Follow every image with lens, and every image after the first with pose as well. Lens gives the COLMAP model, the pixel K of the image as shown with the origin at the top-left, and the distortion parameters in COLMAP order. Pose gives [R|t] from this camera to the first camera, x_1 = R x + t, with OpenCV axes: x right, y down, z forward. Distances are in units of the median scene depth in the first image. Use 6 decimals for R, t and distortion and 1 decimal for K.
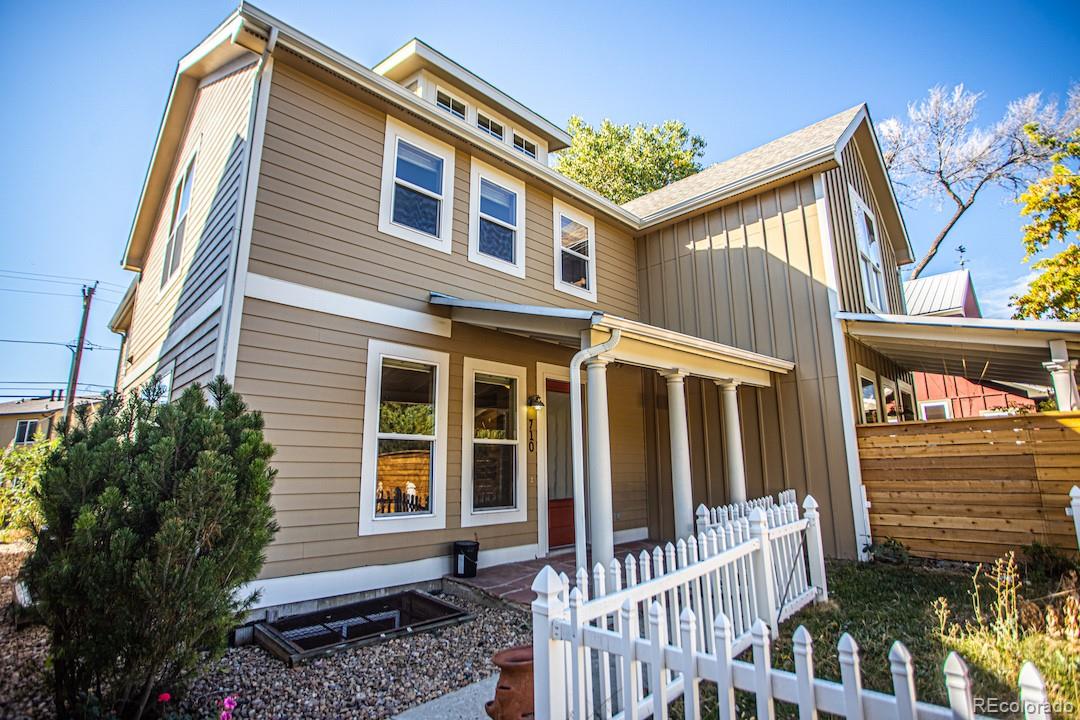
lens RADIAL K [[534.1, 0, 544.6], [0, 534.1, 364.6], [0, 0, 1]] dist [-0.065711, 0.034249]
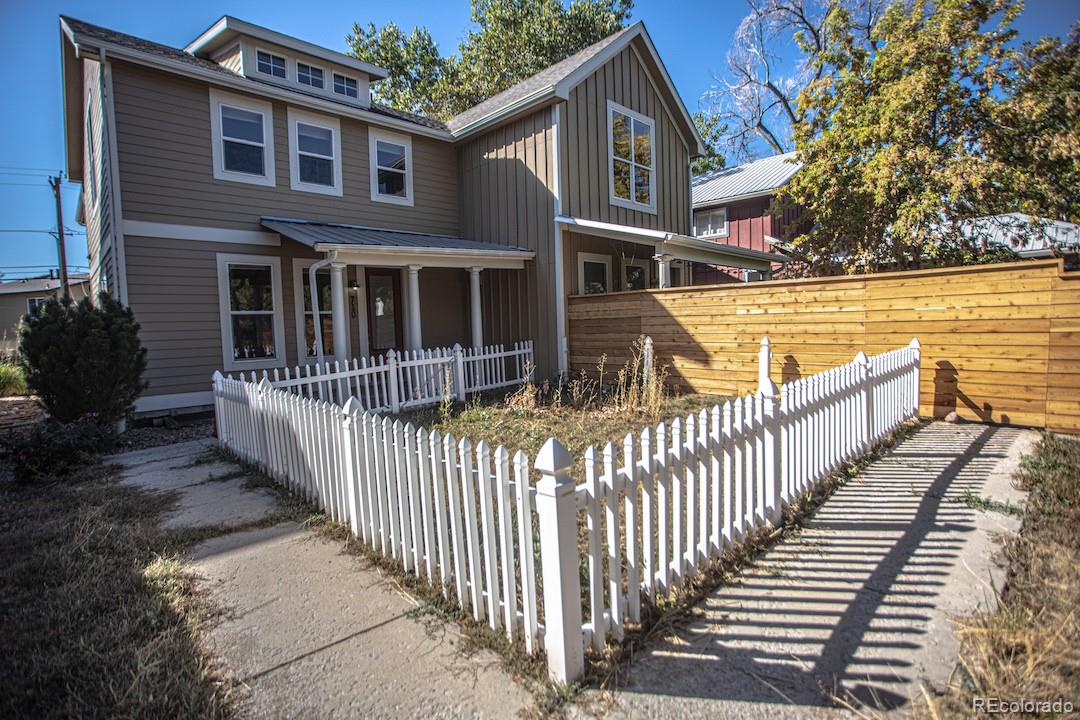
lens RADIAL K [[534.1, 0, 544.6], [0, 534.1, 364.6], [0, 0, 1]] dist [-0.065711, 0.034249]
pose [[0.999615, -0.018737, -0.020479, 0.556179], [0.023500, 0.963929, 0.265119, -0.096845], [0.014773, -0.265498, 0.963998, -0.479054]]
